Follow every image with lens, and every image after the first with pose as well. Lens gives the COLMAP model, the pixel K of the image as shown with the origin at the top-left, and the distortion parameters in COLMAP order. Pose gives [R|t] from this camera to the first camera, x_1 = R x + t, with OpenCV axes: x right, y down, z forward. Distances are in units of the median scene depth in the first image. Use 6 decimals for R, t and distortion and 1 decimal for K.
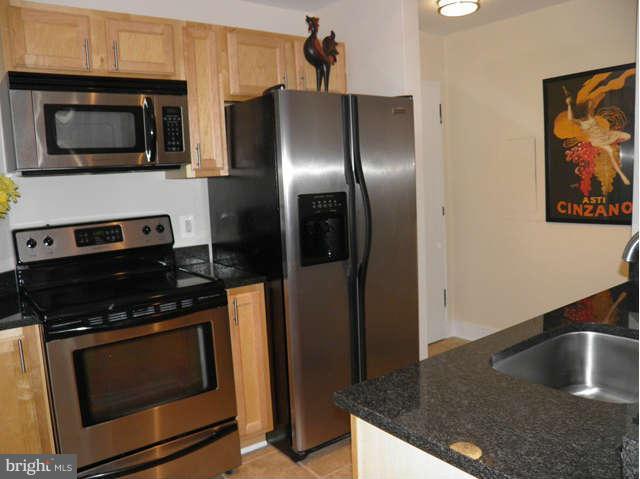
lens RADIAL K [[528.8, 0, 321.8], [0, 528.8, 235.6], [0, 0, 1]] dist [-0.138553, 0.084041]
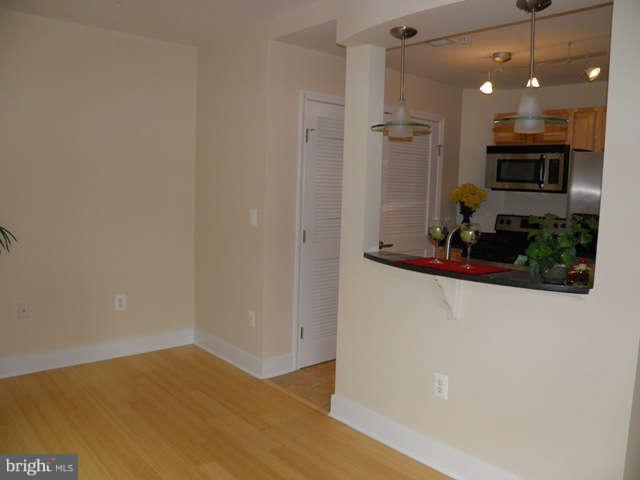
lens RADIAL K [[528.8, 0, 321.8], [0, 528.8, 236.1], [0, 0, 1]] dist [-0.138553, 0.084041]
pose [[0.042738, 0.140020, -0.989226, 1.709999], [-0.169183, 0.976845, 0.130959, -0.092227], [0.984658, 0.161764, 0.065437, 0.126599]]
